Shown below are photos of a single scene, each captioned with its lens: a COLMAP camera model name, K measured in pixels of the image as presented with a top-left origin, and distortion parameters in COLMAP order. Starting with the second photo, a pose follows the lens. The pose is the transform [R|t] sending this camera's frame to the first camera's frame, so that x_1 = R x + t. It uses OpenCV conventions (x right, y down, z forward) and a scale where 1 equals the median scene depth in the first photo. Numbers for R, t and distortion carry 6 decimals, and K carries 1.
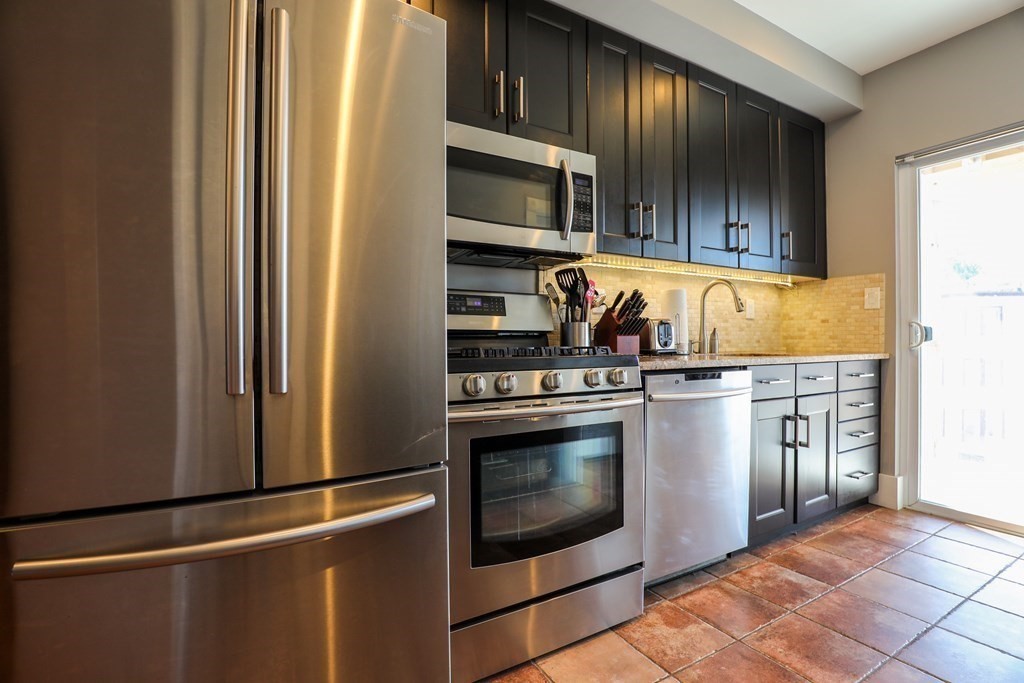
lens RADIAL K [[465.0, 0, 511.5], [0, 465.0, 343.4], [0, 0, 1]] dist [-0.031891, 0.002034]
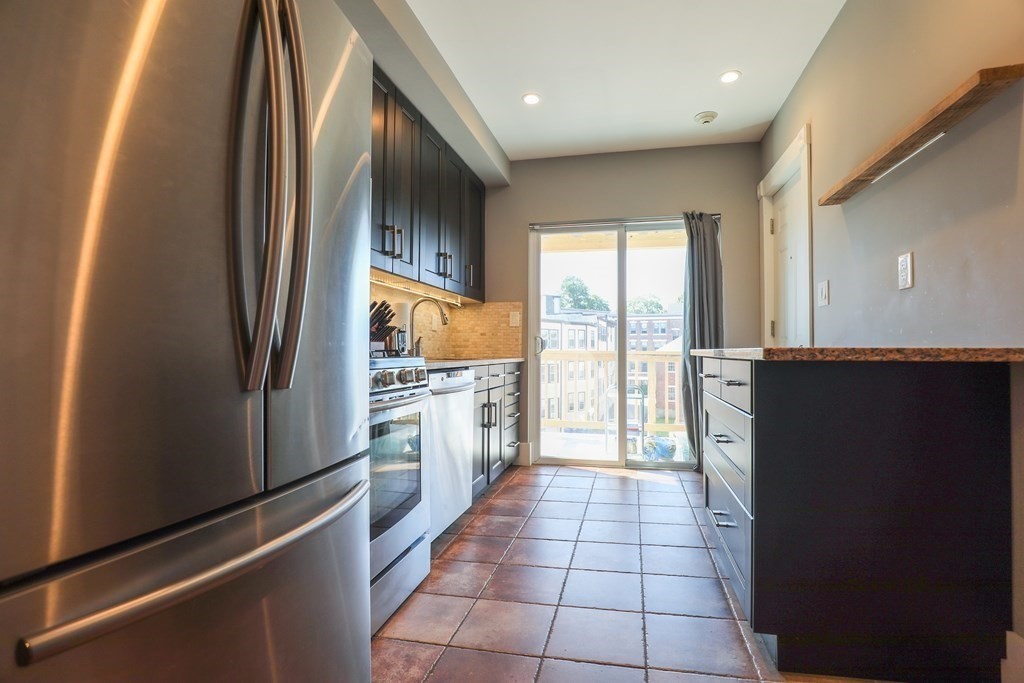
lens RADIAL K [[465.0, 0, 521.3], [0, 465.0, 343.3], [0, 0, 1]] dist [-0.031891, 0.002034]
pose [[0.688702, 0.016020, 0.724868, -0.259921], [0.001206, 0.999729, -0.023240, 0.010788], [-0.725044, 0.016880, 0.688496, -0.008930]]
